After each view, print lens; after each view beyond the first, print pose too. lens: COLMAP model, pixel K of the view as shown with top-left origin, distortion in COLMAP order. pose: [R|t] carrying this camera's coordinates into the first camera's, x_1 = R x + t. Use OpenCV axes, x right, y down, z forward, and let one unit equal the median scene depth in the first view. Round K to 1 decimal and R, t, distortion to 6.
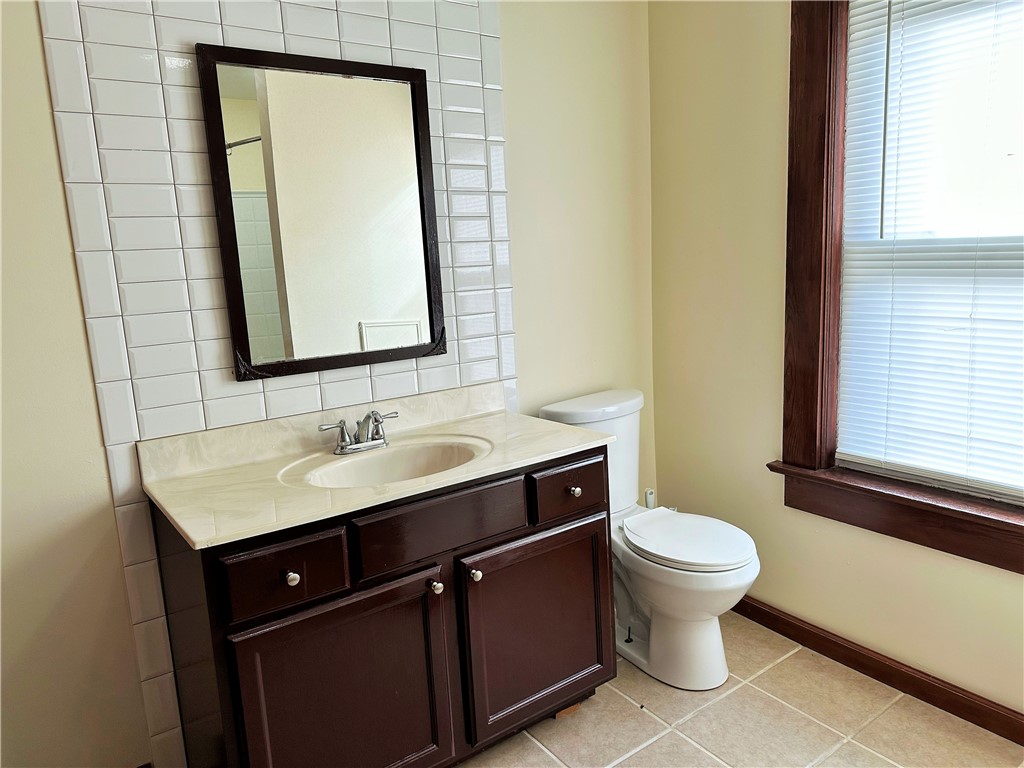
lens RADIAL K [[711.3, 0, 512.4], [0, 711.3, 377.0], [0, 0, 1]] dist [0.053236, -0.056784]
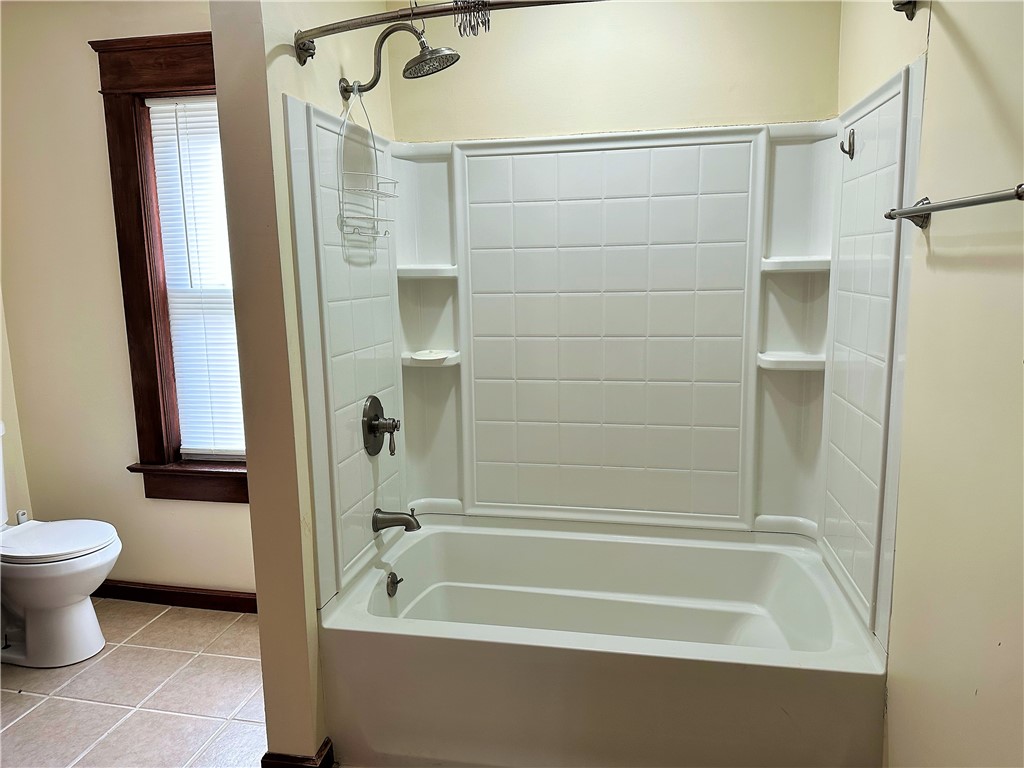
lens RADIAL K [[711.3, 0, 510.7], [0, 711.3, 390.8], [0, 0, 1]] dist [0.053236, -0.056784]
pose [[0.732928, -0.072424, 0.676440, 0.013489], [0.097727, 0.995213, 0.000666, 0.059106], [-0.673250, 0.065618, 0.736498, -0.390221]]
